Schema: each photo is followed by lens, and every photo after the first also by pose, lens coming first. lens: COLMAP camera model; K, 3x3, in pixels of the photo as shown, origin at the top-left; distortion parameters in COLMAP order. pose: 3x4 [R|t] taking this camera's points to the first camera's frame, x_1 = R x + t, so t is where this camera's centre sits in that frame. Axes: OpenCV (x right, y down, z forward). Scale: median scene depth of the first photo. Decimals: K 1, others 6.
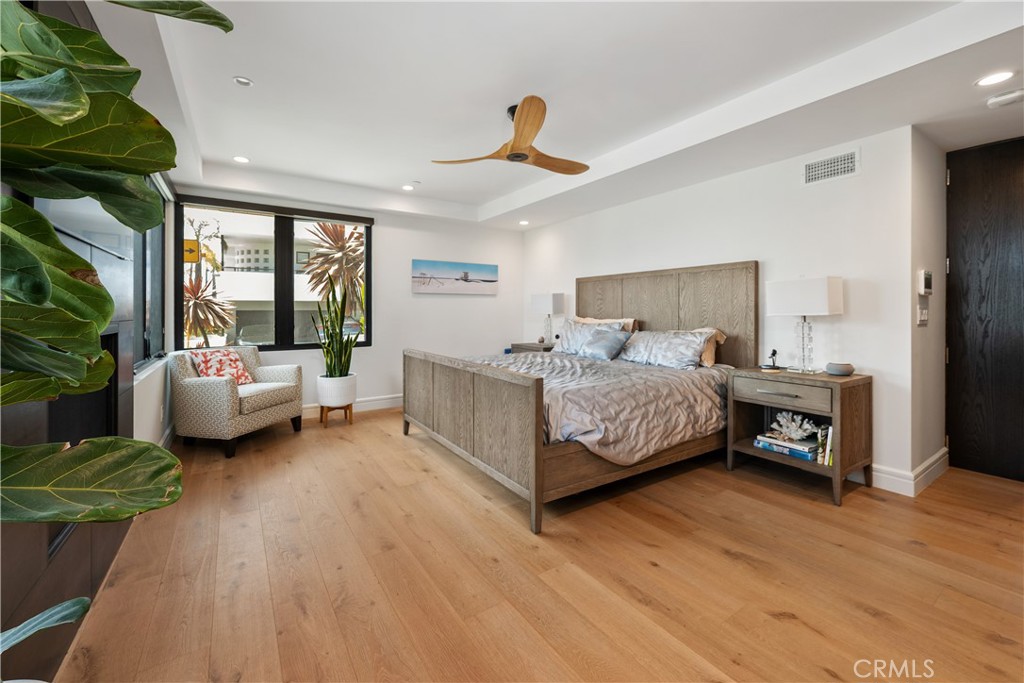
lens RADIAL K [[418.4, 0, 512.8], [0, 418.4, 310.1], [0, 0, 1]] dist [0.000322, -0.000254]
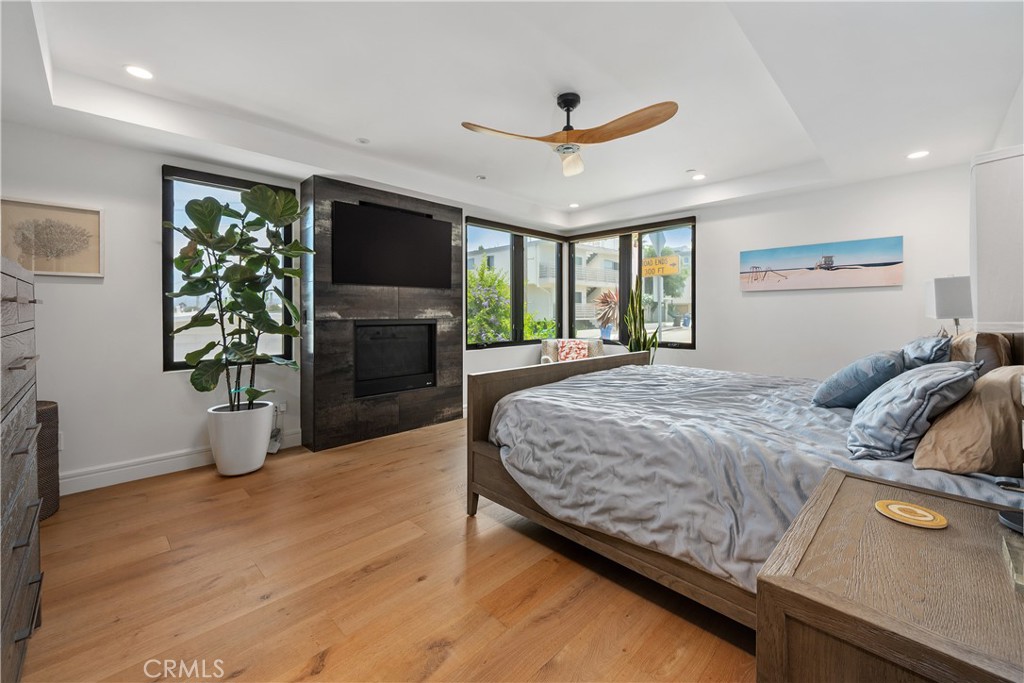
lens RADIAL K [[418.4, 0, 512.8], [0, 418.4, 310.1], [0, 0, 1]] dist [0.000322, -0.000254]
pose [[0.196054, -0.005929, -0.980575, 0.681047], [0.003921, 0.999978, -0.005262, -0.000966], [0.980585, -0.002813, 0.196073, 0.525615]]
